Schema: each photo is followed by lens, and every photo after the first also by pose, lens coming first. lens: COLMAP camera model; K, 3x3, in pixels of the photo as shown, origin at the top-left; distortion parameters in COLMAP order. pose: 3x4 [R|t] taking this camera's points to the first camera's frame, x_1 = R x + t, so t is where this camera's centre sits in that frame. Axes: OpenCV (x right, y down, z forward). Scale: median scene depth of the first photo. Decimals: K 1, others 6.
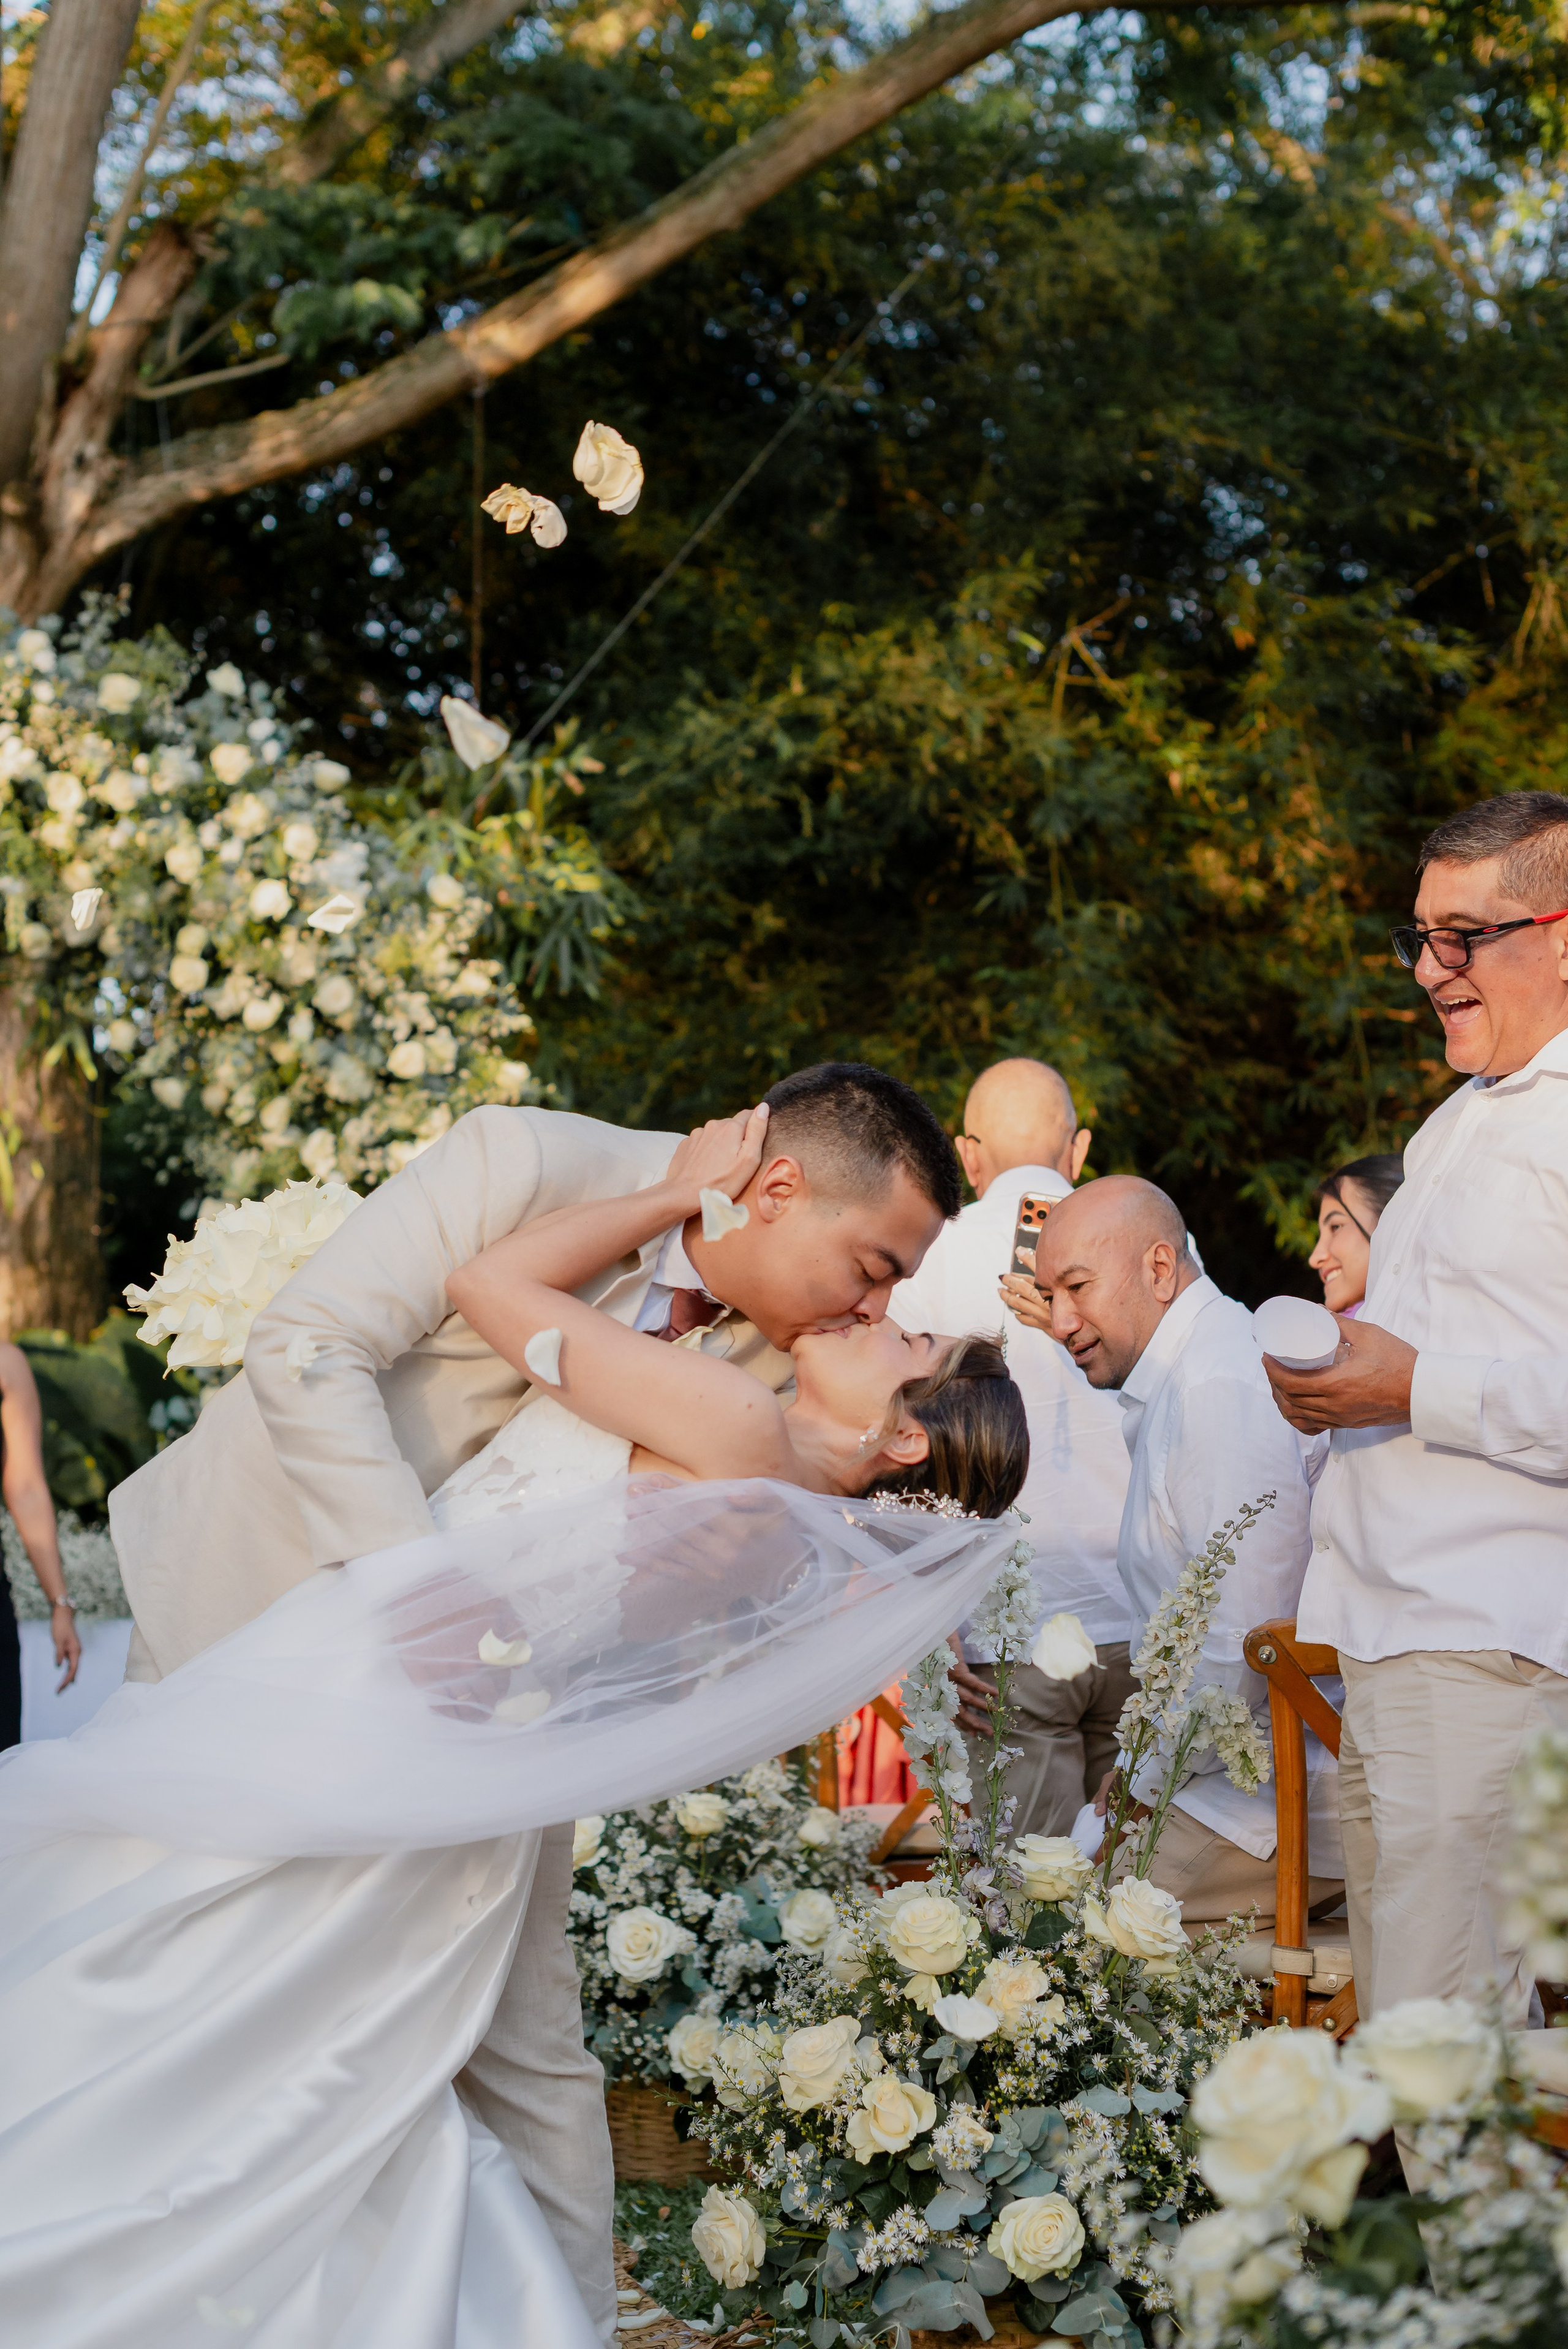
lens RADIAL K [[3492.2, 0, 781.9], [0, 3492.2, 1265.8], [0, 0, 1]] dist [-0.033170, 0.785734]
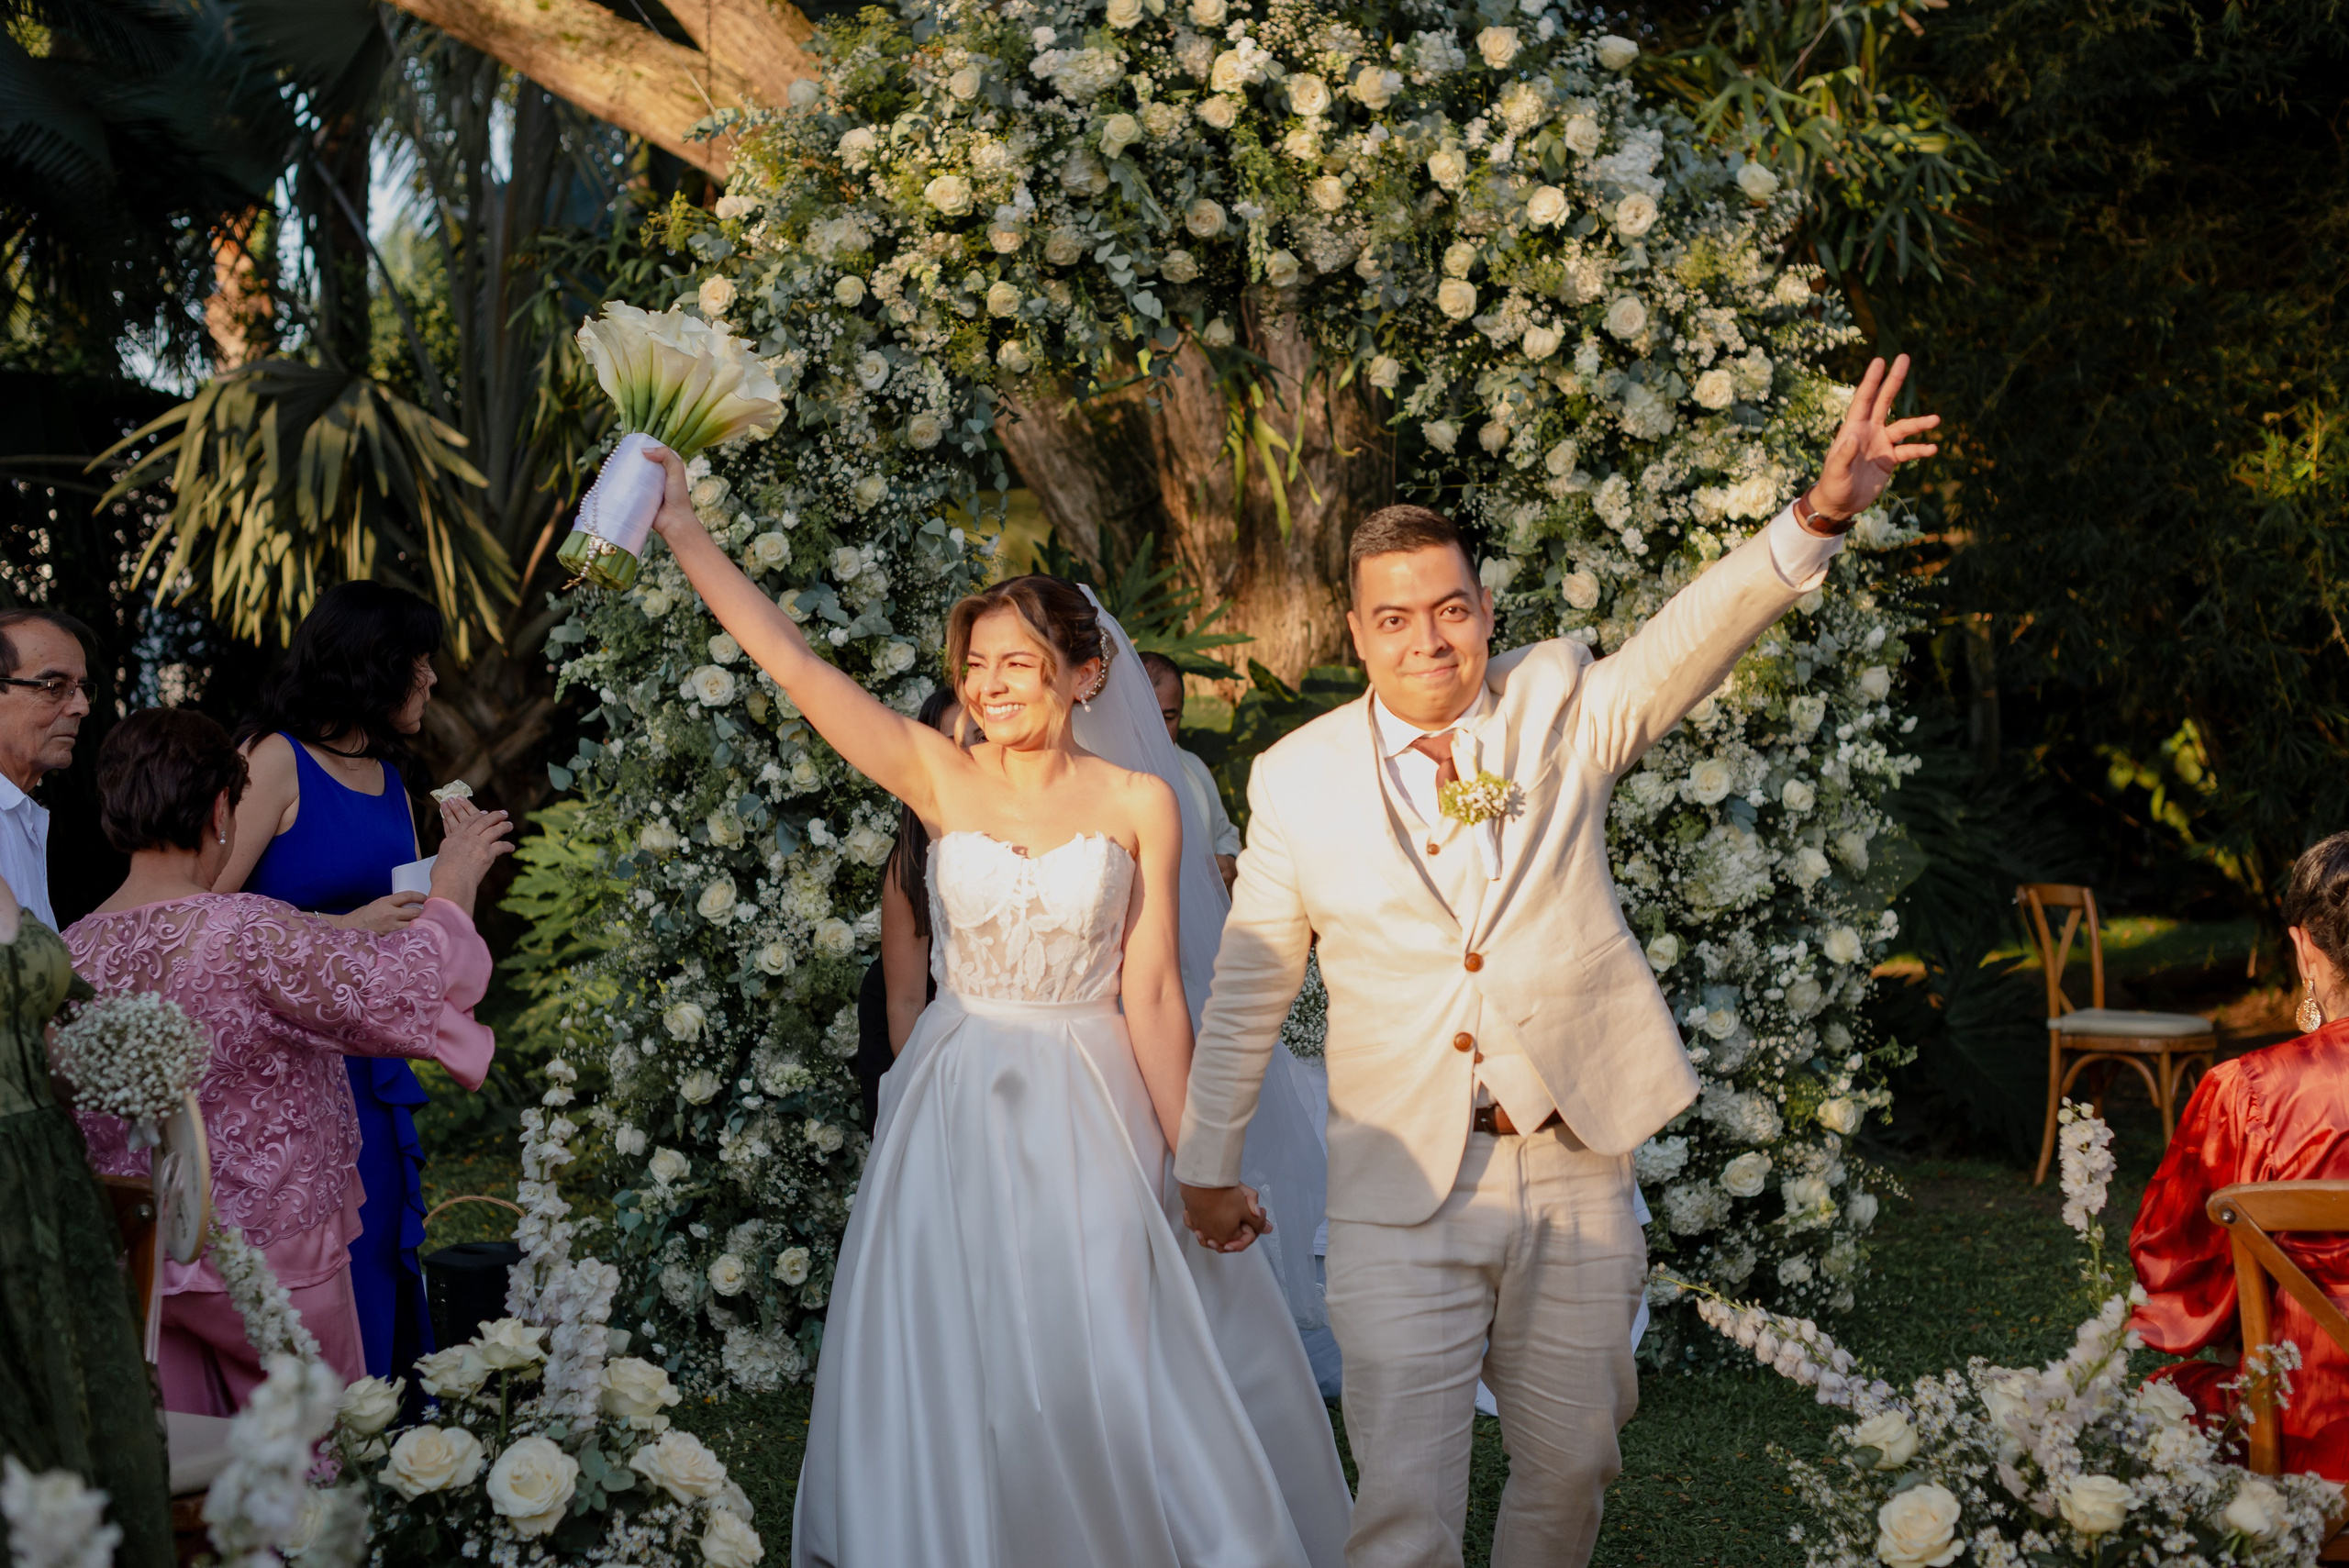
lens RADIAL K [[3492.6, 0, 1289.6], [0, 3492.6, 787.6], [0, 0, 1]] dist [-0.033170, 0.785734]
pose [[0.970696, -0.009192, -0.240137, -0.004926], [0.031346, 0.995574, 0.088599, -0.040868], [0.238259, -0.093530, 0.966687, 0.148490]]
